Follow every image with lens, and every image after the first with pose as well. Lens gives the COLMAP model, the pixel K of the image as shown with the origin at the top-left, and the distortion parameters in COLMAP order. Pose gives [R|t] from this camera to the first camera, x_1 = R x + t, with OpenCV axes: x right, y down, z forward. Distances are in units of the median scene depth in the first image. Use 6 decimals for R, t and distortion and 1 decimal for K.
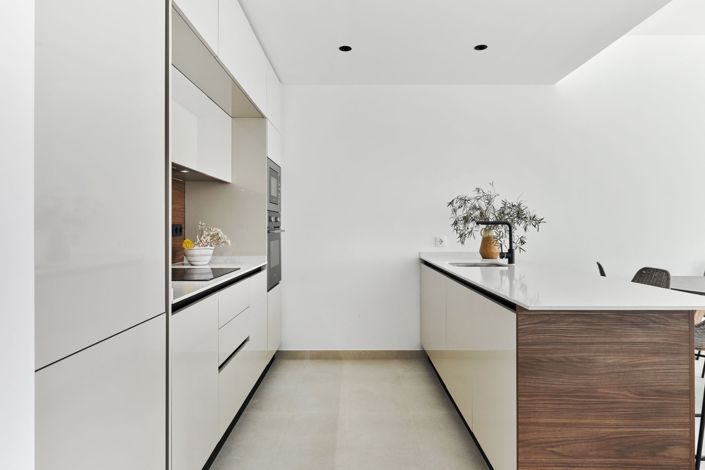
lens RADIAL K [[440.6, 0, 353.2], [0, 440.6, 225.8], [0, 0, 1]] dist [0.000310, 0.000297]
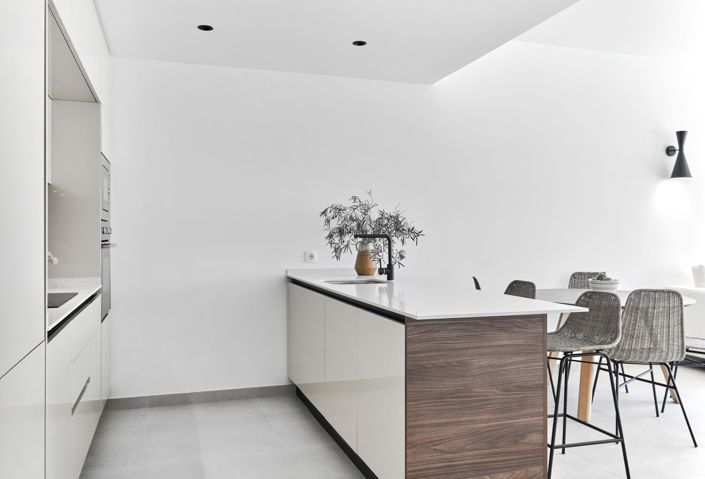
lens RADIAL K [[601.9, 0, 352.5], [0, 601.9, 239.5], [0, 0, 1]] dist [-0.000287, -0.001336]
pose [[0.953522, -0.002017, 0.301316, -0.191048], [-0.000746, 0.999959, 0.009053, -0.020674], [-0.301321, -0.008857, 0.953481, -0.352491]]
